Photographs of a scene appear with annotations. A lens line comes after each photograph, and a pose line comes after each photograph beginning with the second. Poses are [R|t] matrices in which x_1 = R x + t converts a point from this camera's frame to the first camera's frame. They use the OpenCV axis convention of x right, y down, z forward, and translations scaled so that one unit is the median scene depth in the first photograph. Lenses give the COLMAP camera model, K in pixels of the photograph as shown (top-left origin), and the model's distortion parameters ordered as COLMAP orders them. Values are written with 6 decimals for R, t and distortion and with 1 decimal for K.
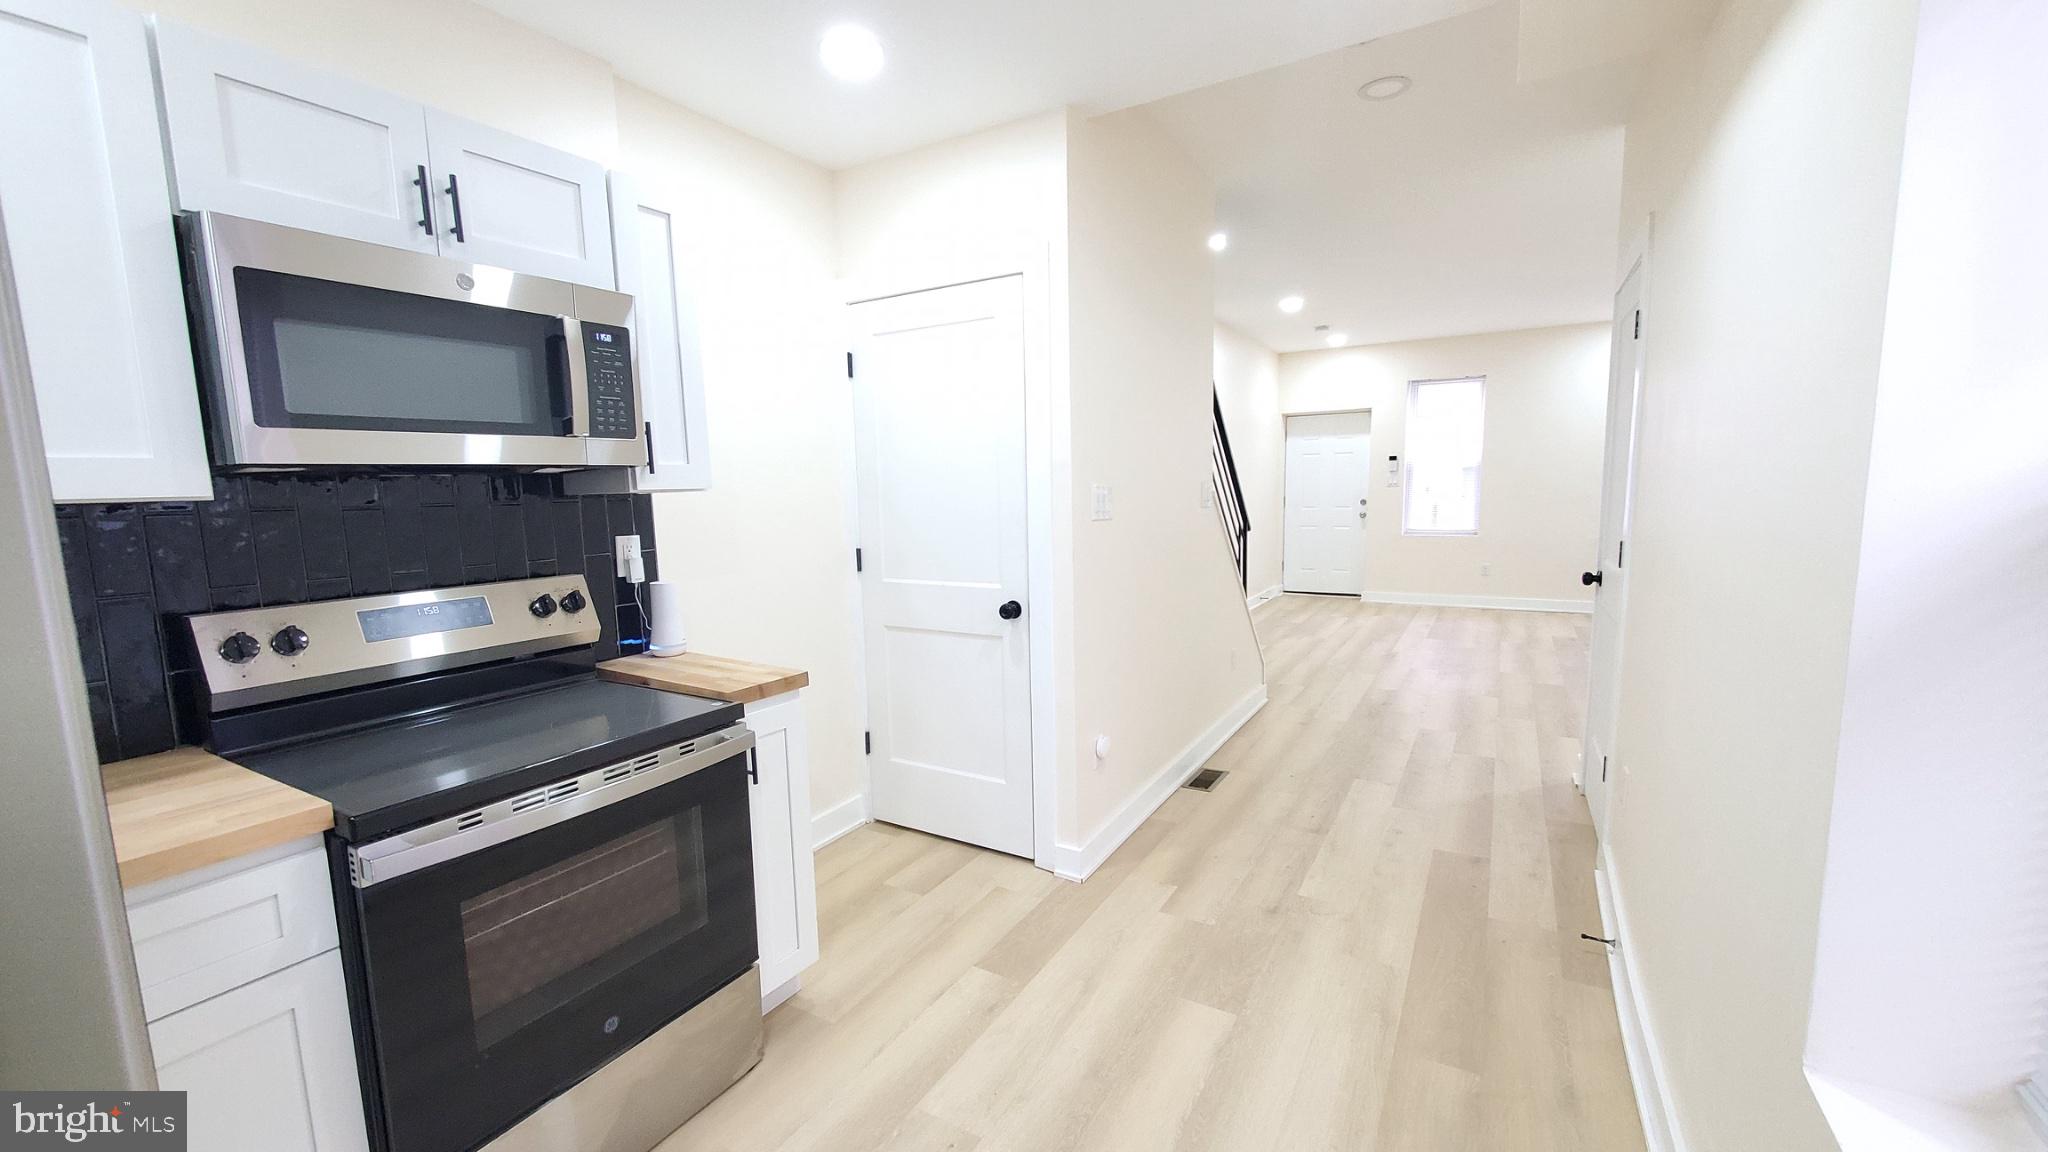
lens RADIAL K [[809.6, 0, 1016.0], [0, 809.6, 587.0], [0, 0, 1]] dist [-0.014250, -0.000101]
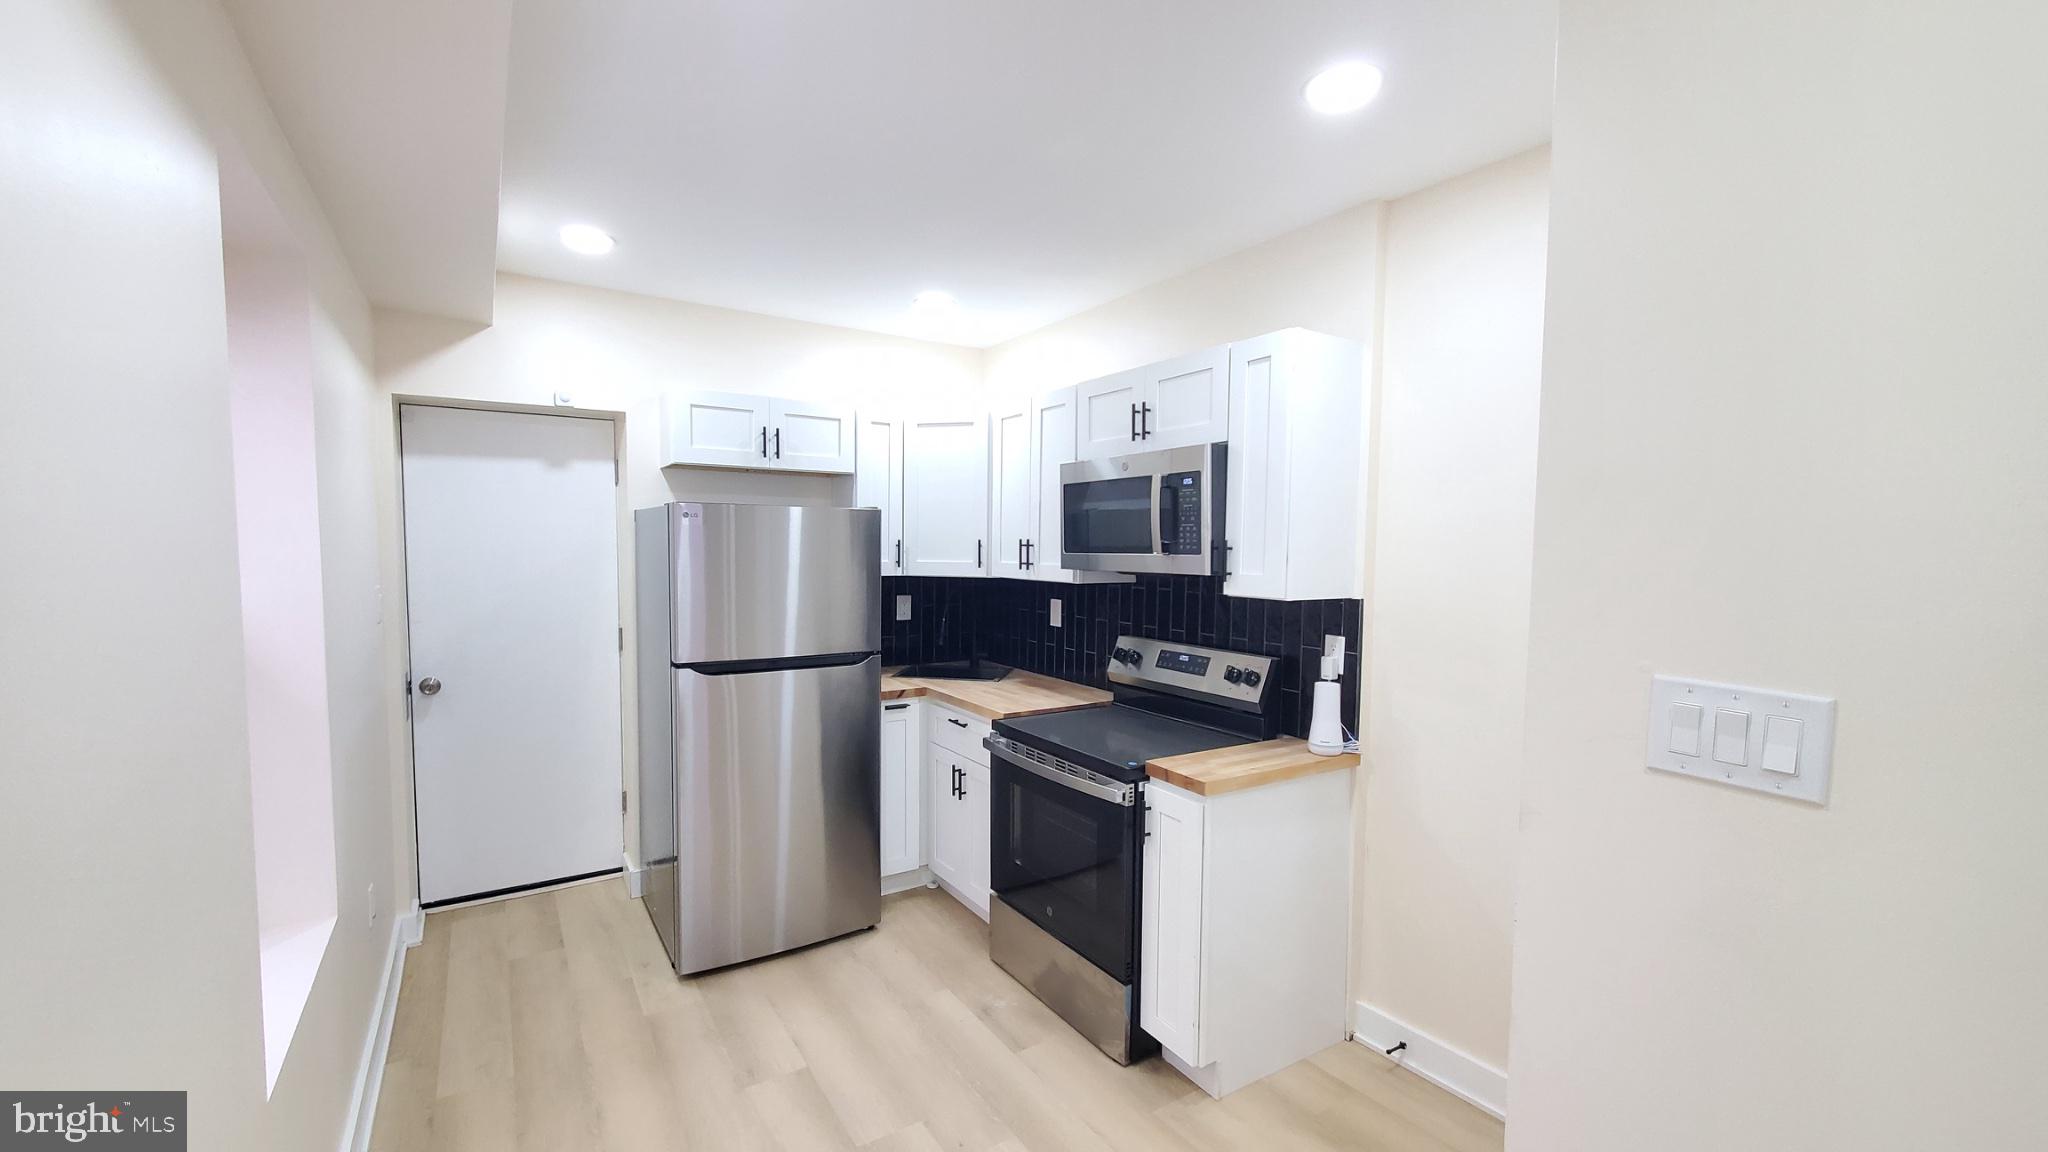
lens RADIAL K [[809.6, 0, 1016.0], [0, 809.6, 587.0], [0, 0, 1]] dist [-0.014250, -0.000101]
pose [[-0.435206, 0.058820, -0.898407, 0.848754], [-0.124879, 0.984275, 0.124935, -0.266500], [0.891628, 0.166564, -0.421017, 1.336175]]
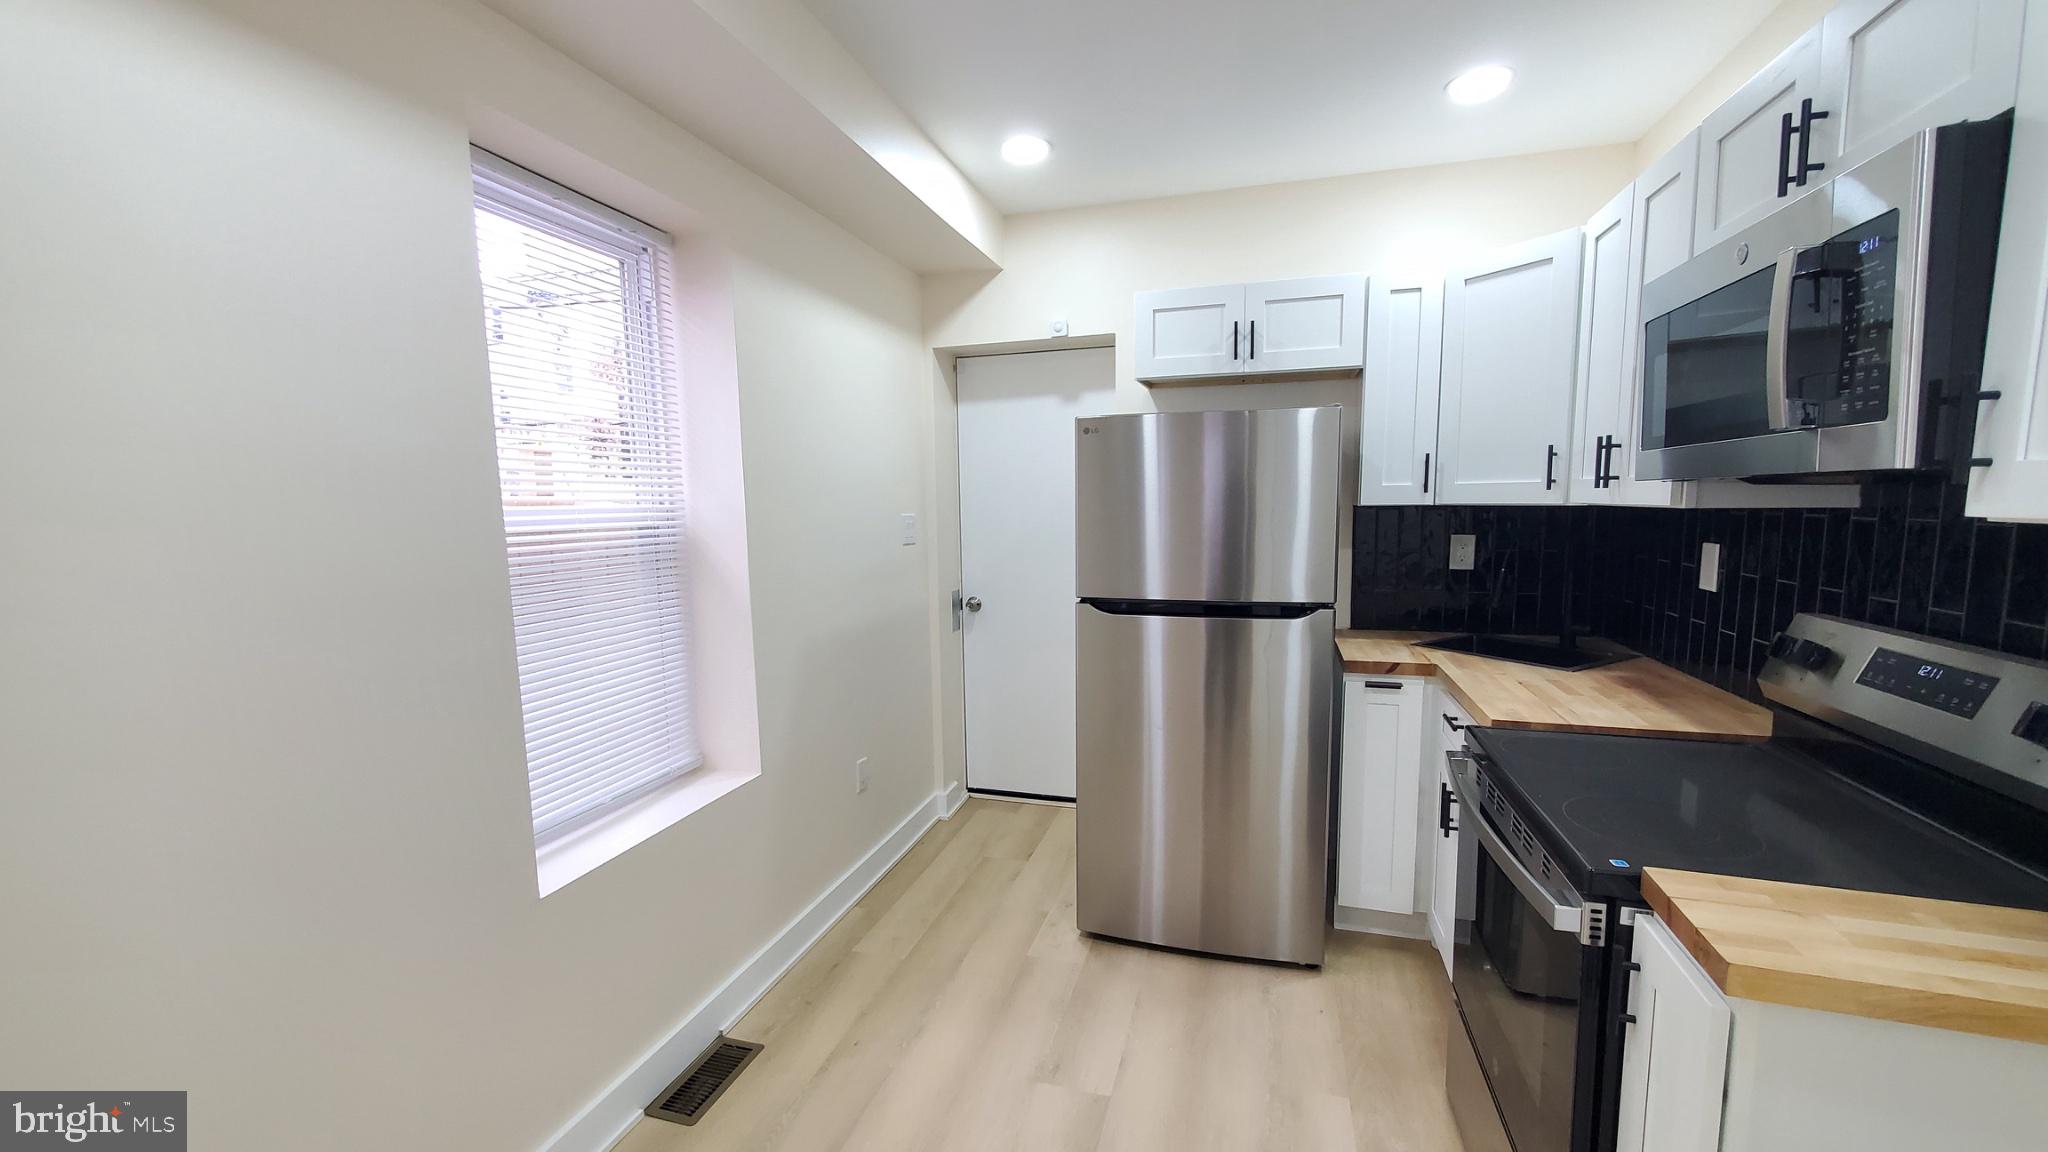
lens RADIAL K [[809.6, 0, 1016.0], [0, 809.6, 587.0], [0, 0, 1]] dist [-0.014250, -0.000101]
pose [[-0.970886, 0.056203, -0.232856, 0.219976], [-0.001898, 0.970250, 0.242097, -0.209696], [0.239535, 0.235491, -0.941896, 1.426926]]
